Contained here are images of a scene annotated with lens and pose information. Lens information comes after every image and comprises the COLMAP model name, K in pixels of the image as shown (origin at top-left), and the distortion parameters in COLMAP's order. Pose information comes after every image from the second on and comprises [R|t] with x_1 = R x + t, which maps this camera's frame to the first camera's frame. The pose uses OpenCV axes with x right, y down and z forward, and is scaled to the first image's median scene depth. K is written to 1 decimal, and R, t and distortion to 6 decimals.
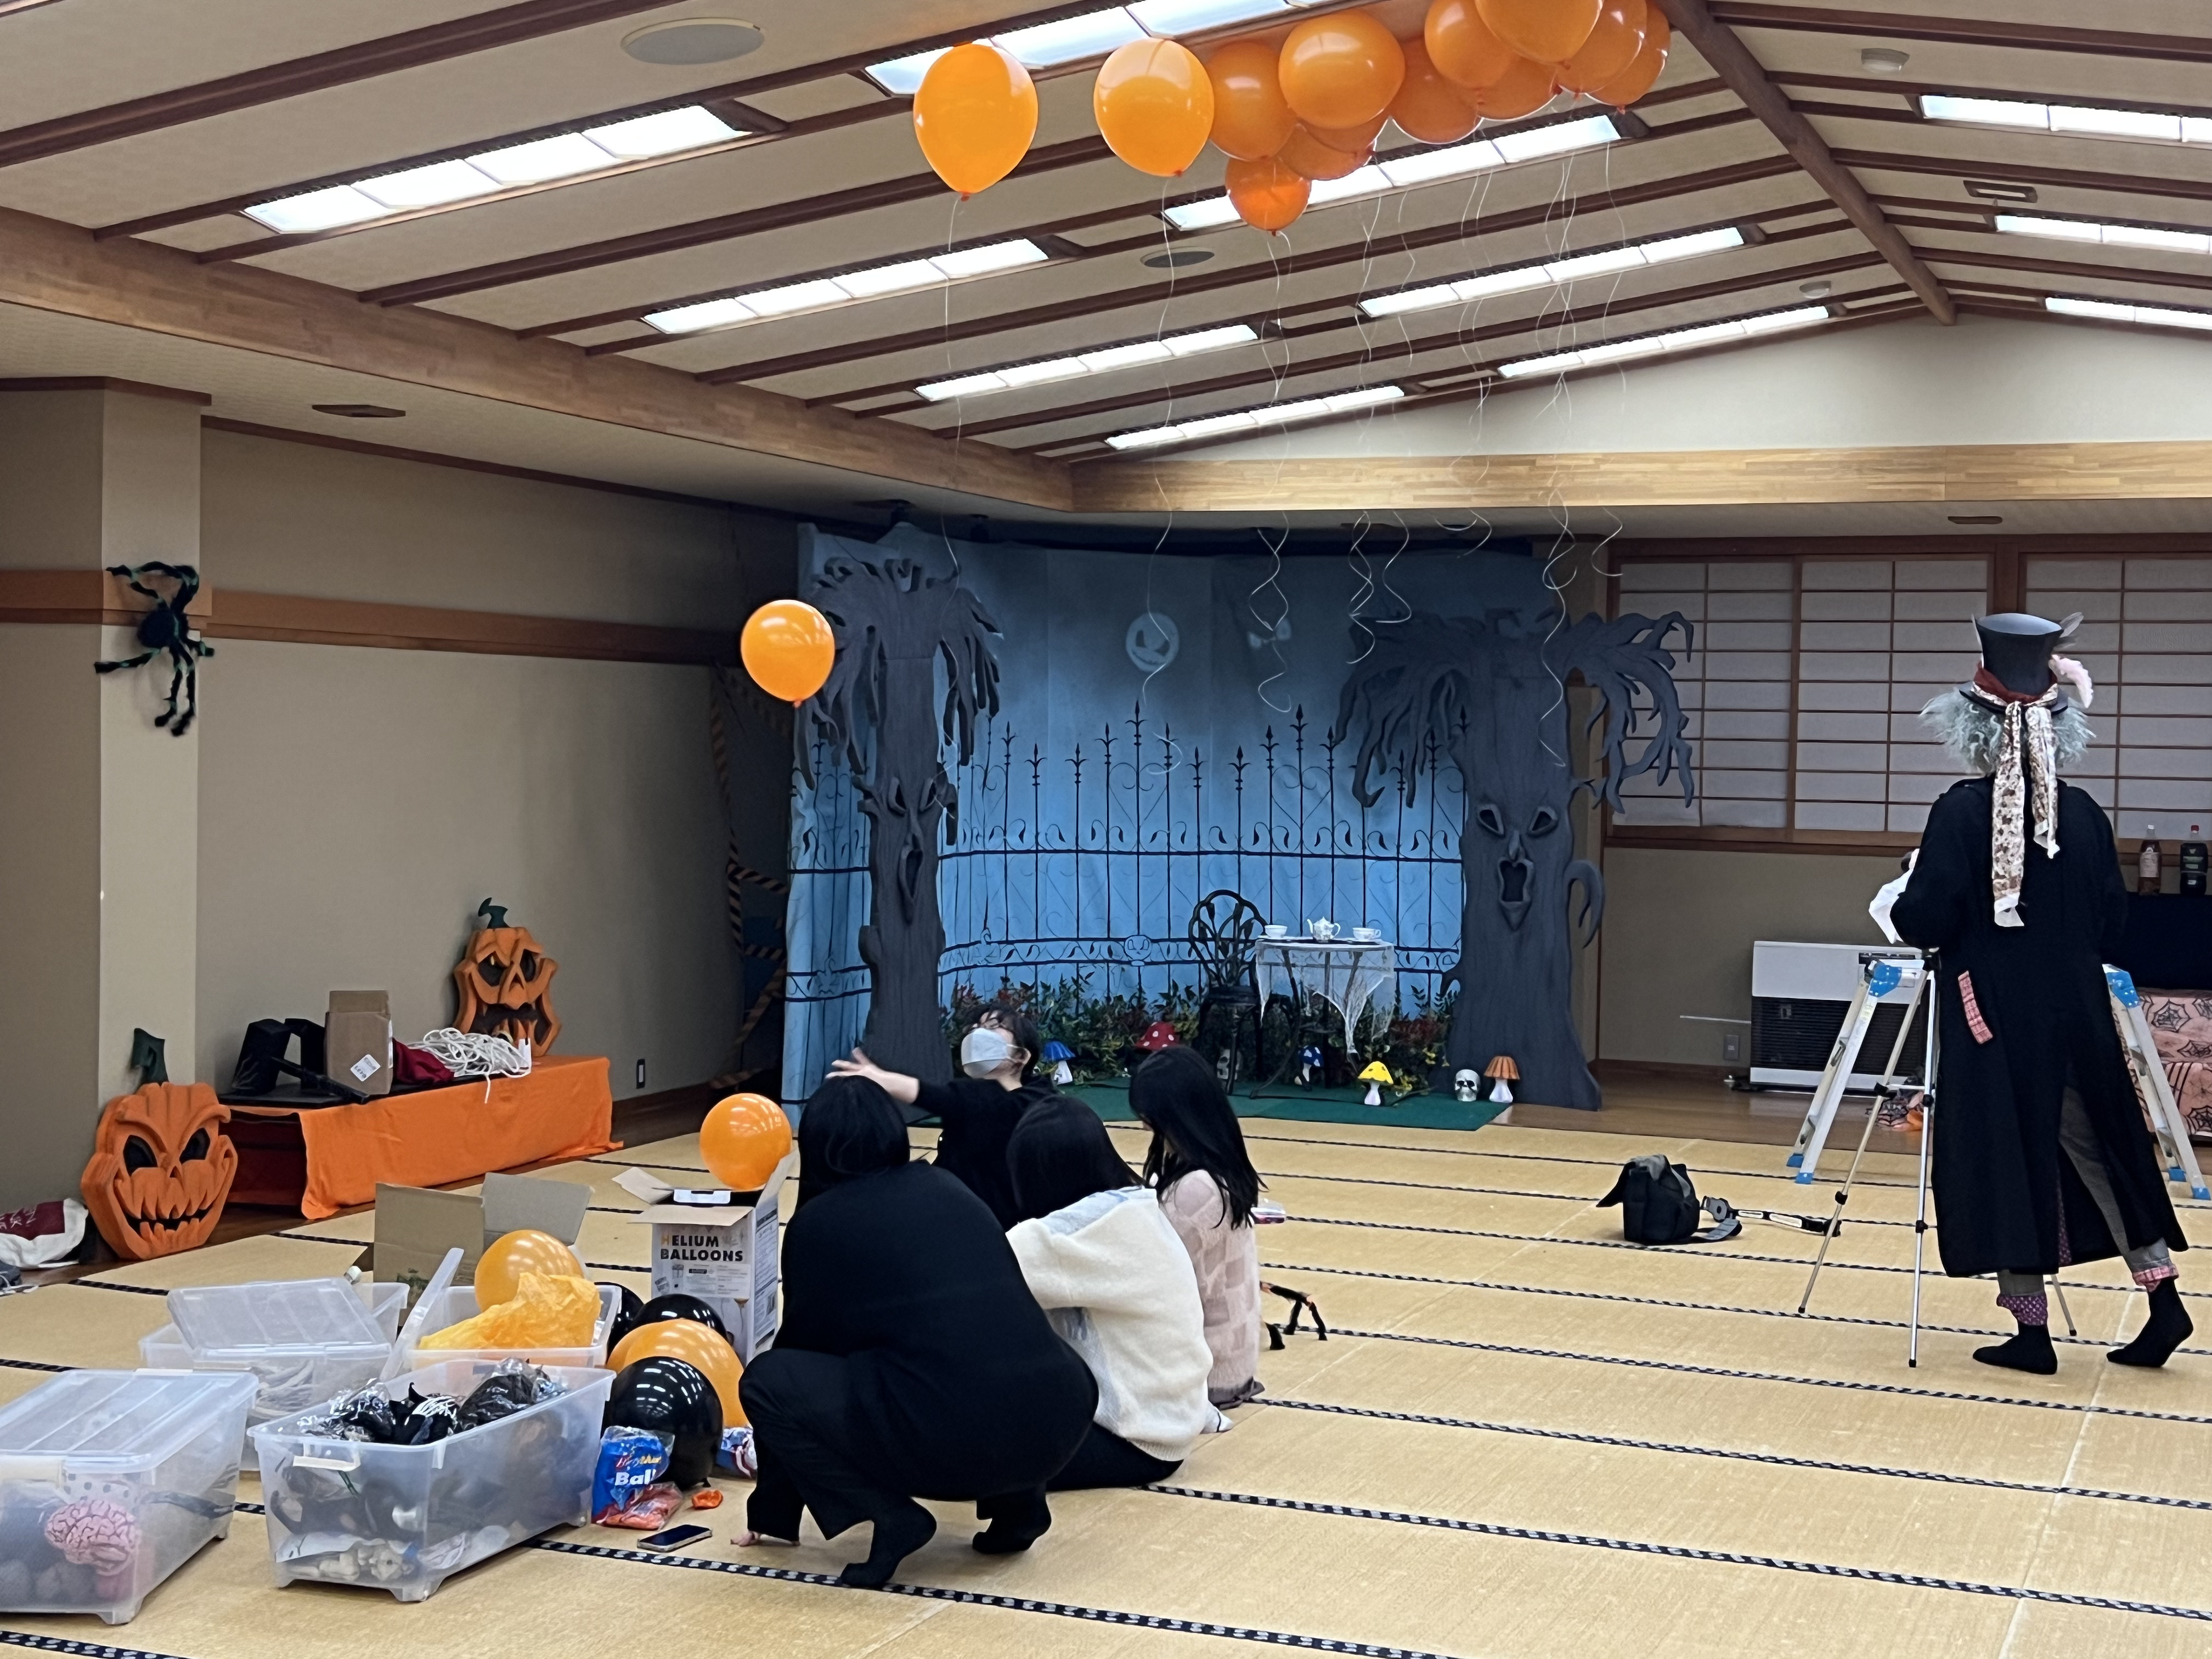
lens RADIAL K [[3022.8, 0, 1106.0], [0, 3022.8, 829.5], [0, 0, 1]] dist [0.002576, -0.000055]
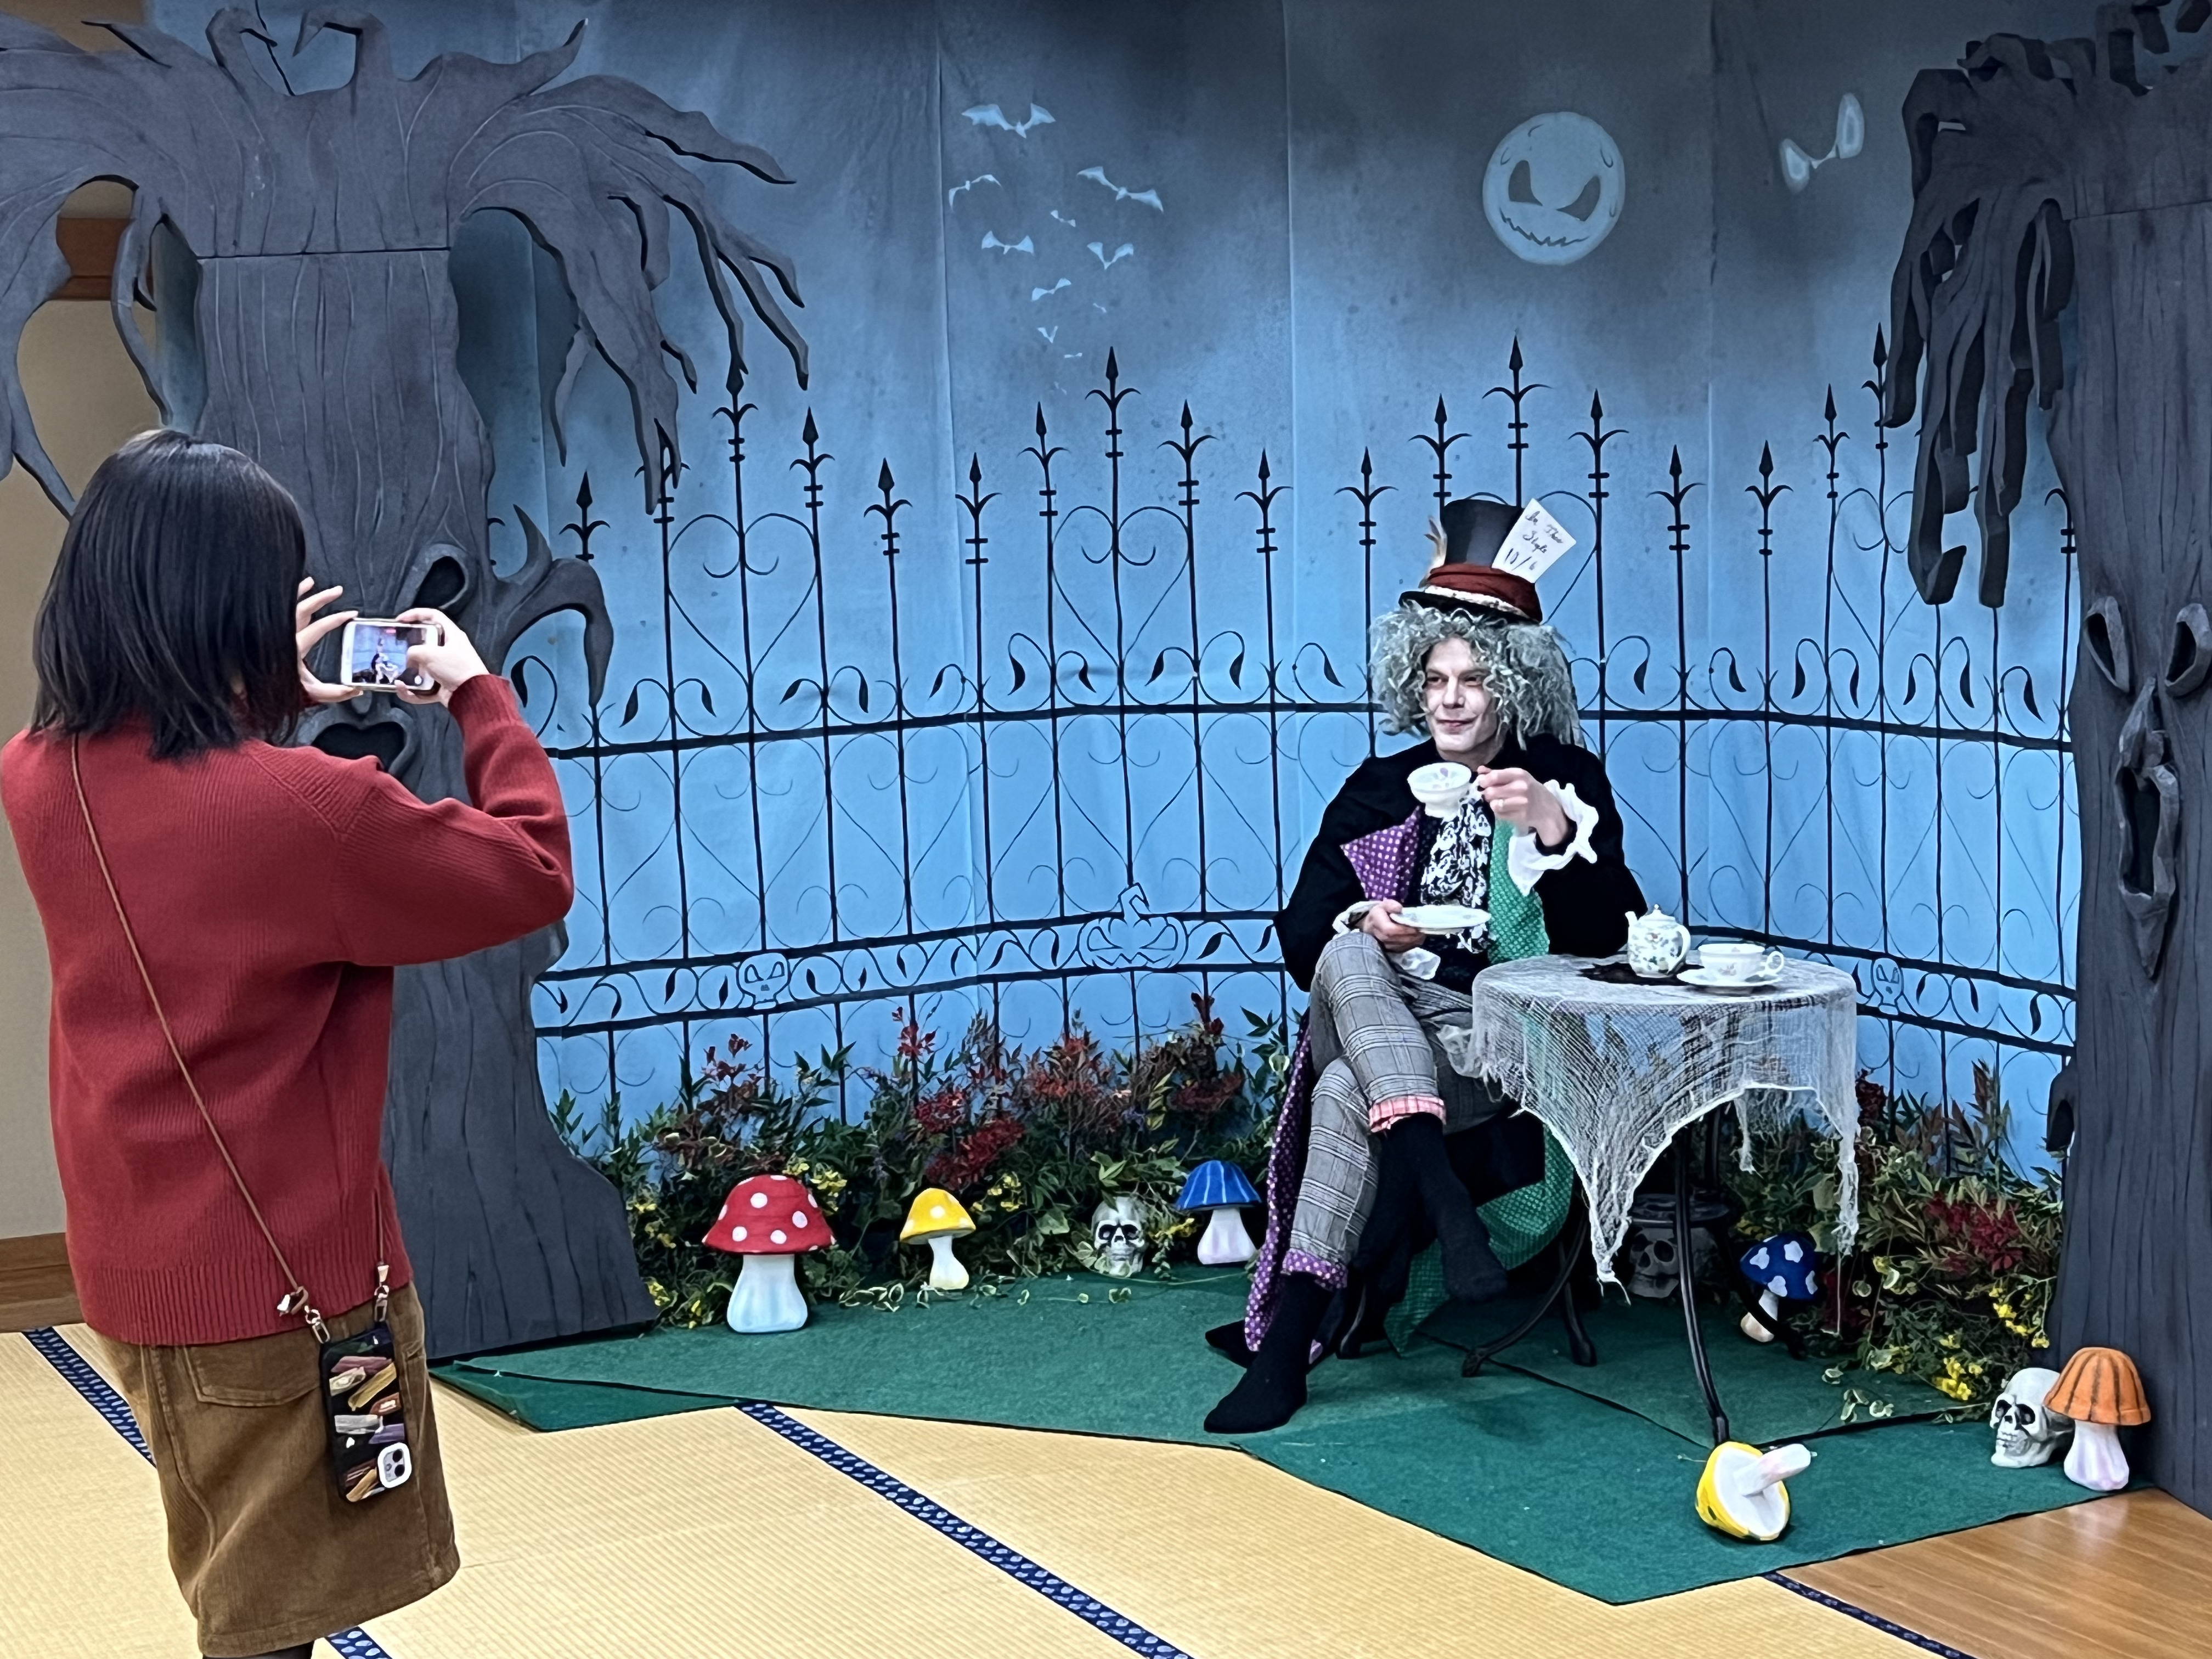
lens RADIAL K [[3852.4, 0, 1106.0], [0, 3852.4, 829.5], [0, 0, 1]] dist [0.246993, 0.002018]
pose [[0.752401, 0.039498, -0.657520, 0.318031], [0.005513, 0.997788, 0.066247, -0.011746], [0.658682, -0.053469, 0.750519, 0.575063]]
